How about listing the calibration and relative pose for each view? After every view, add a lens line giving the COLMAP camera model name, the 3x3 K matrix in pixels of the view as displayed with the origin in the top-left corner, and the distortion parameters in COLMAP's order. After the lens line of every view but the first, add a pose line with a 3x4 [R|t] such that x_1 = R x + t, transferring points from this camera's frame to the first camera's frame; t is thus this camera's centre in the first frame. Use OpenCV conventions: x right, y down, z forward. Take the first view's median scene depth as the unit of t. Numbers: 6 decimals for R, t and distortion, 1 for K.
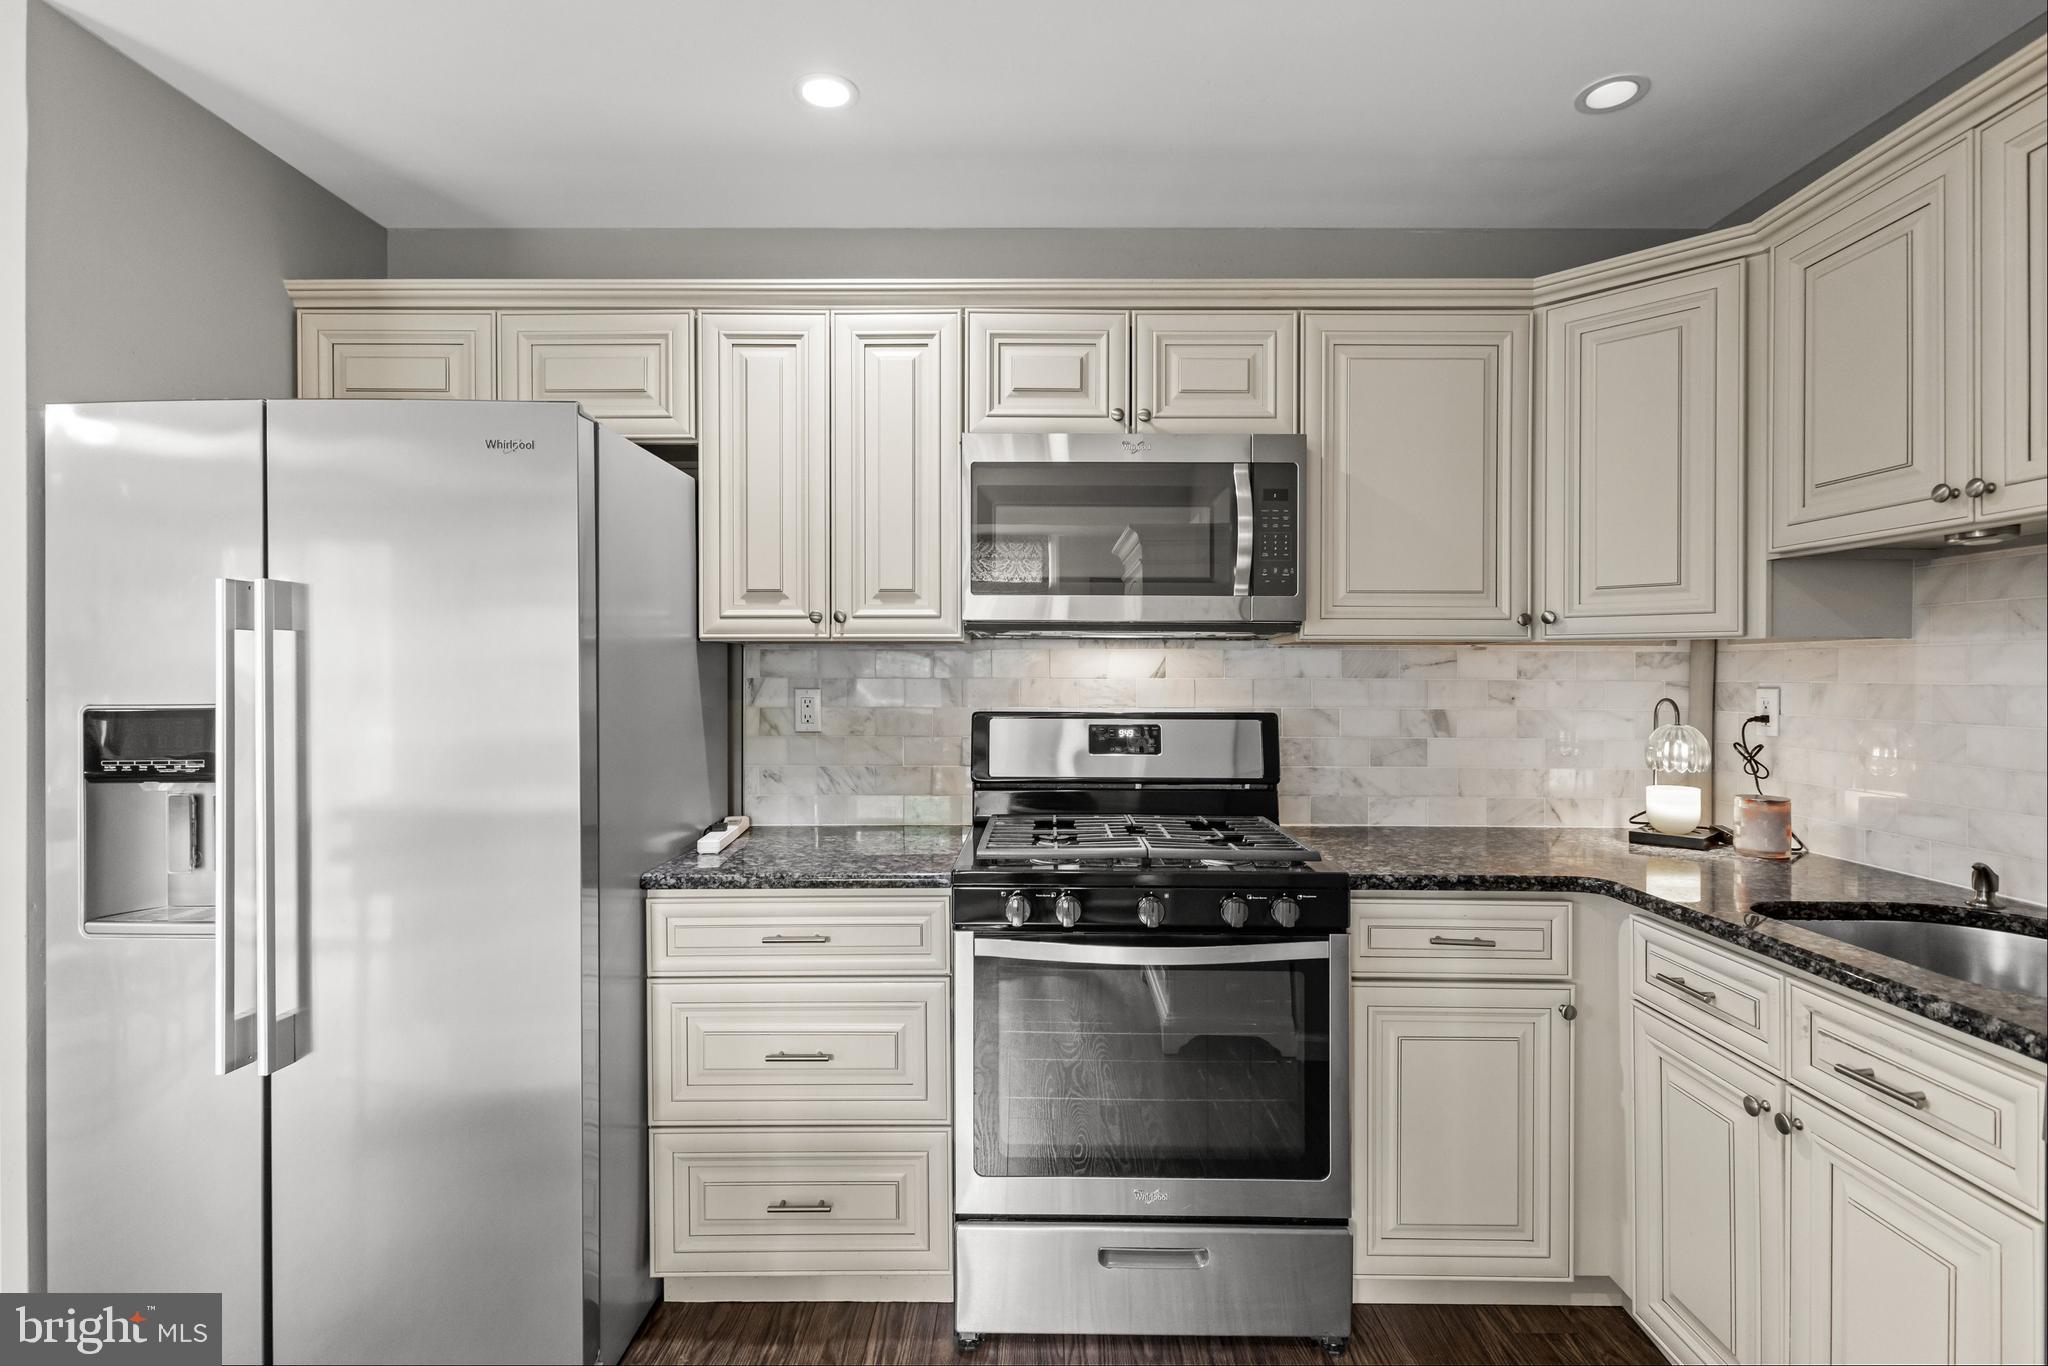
lens RADIAL K [[992.8, 0, 1024.3], [0, 992.8, 672.4], [0, 0, 1]] dist [0.017302, -0.000498]
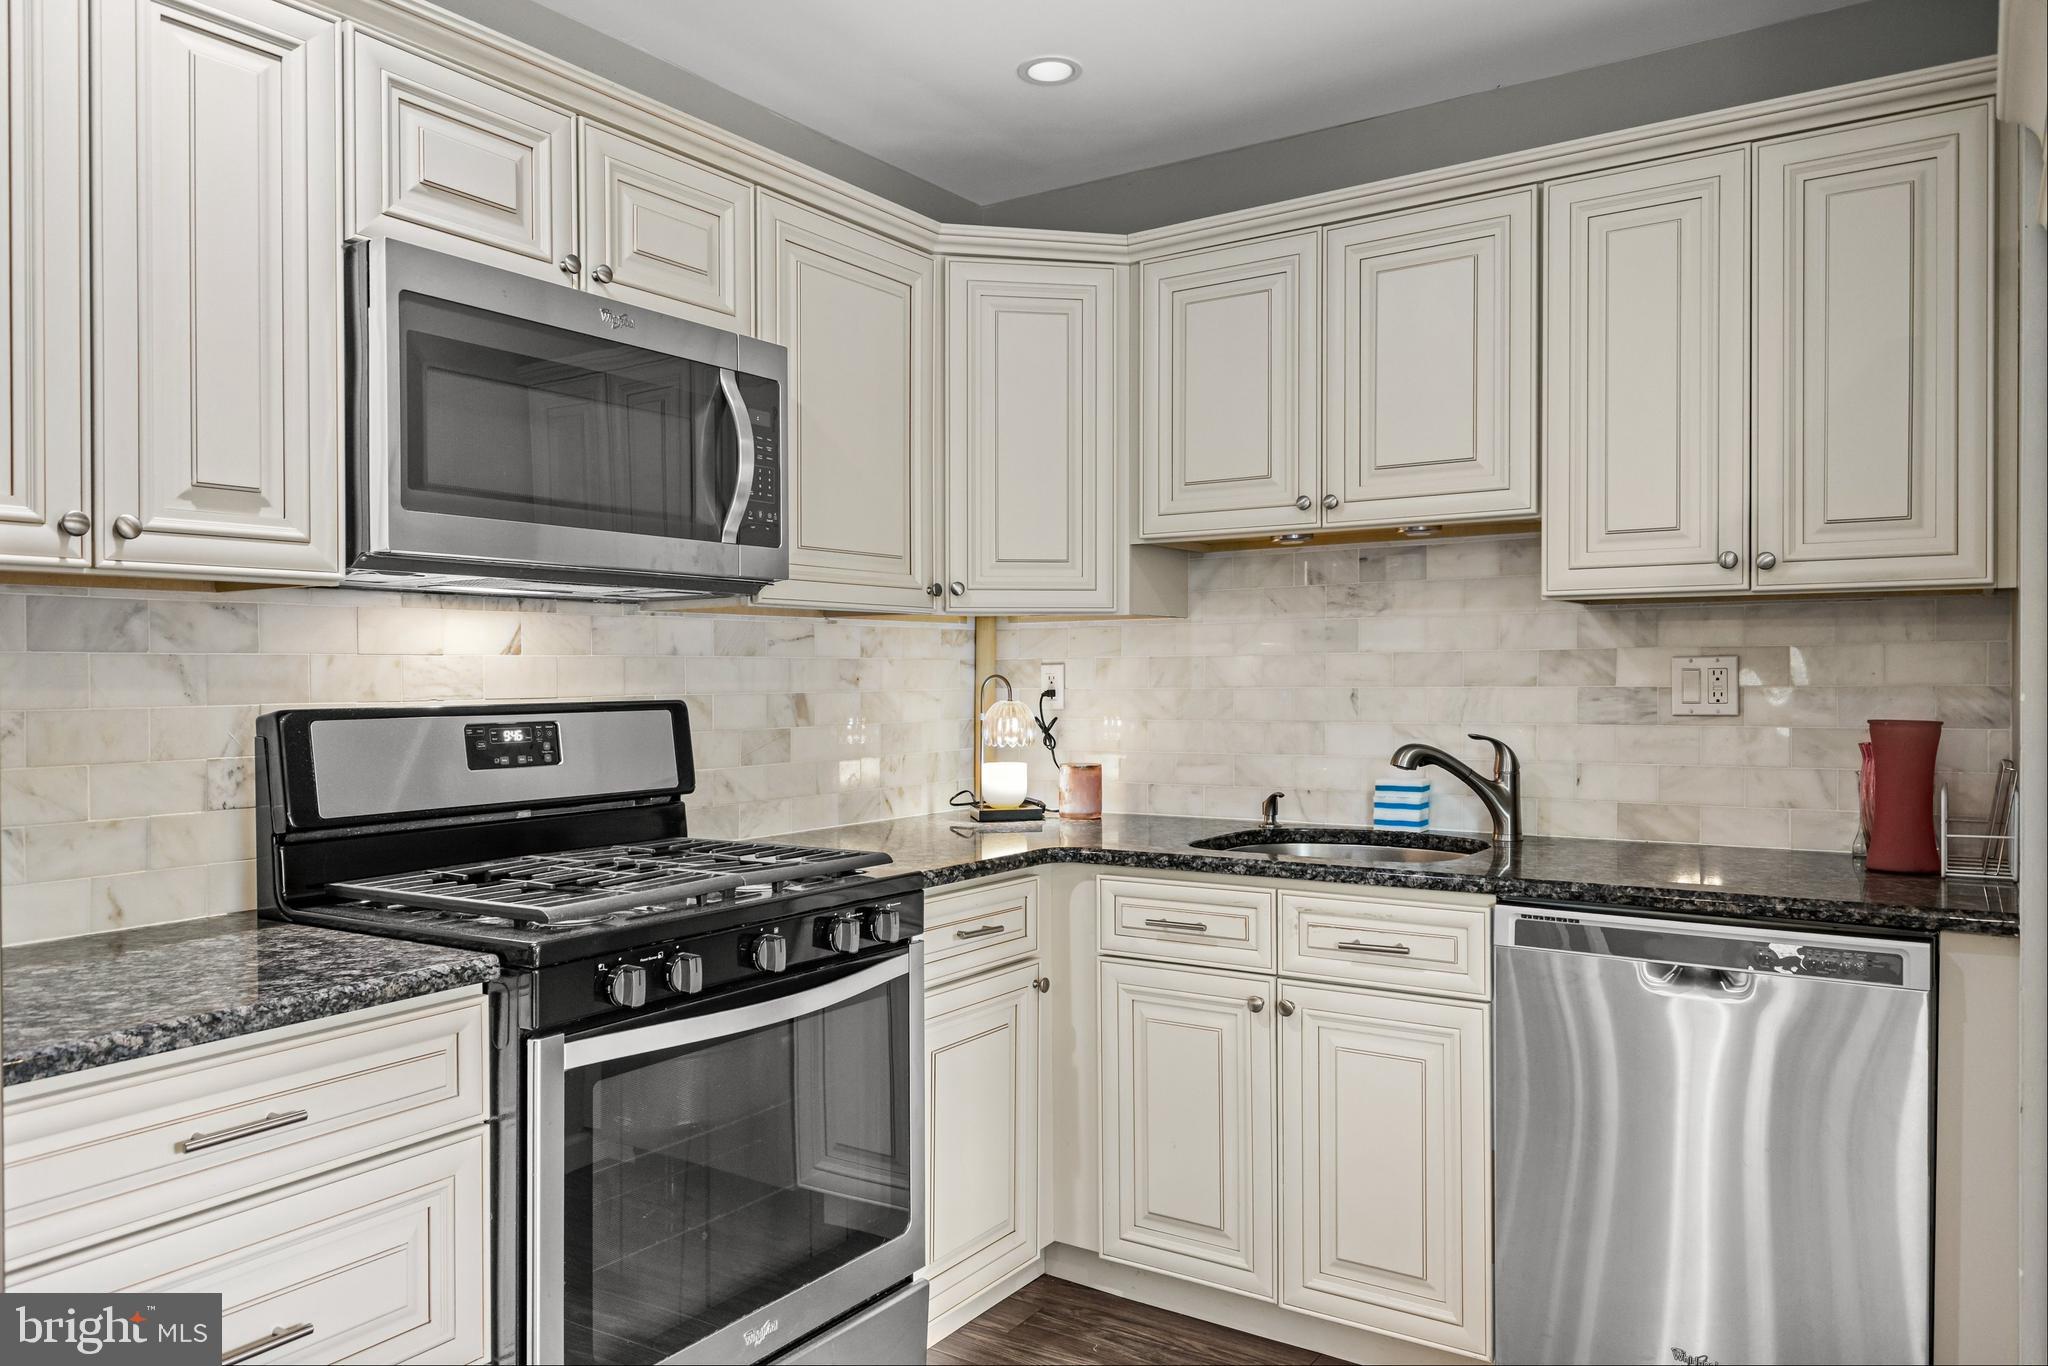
lens RADIAL K [[1436.9, 0, 1022.9], [0, 1436.9, 684.8], [0, 0, 1]] dist [0.050022, 0.000423]
pose [[0.555082, -0.014011, 0.831678, -0.571308], [0.010391, 0.999897, 0.009910, 0.023149], [-0.831731, 0.003141, 0.555170, 0.191614]]
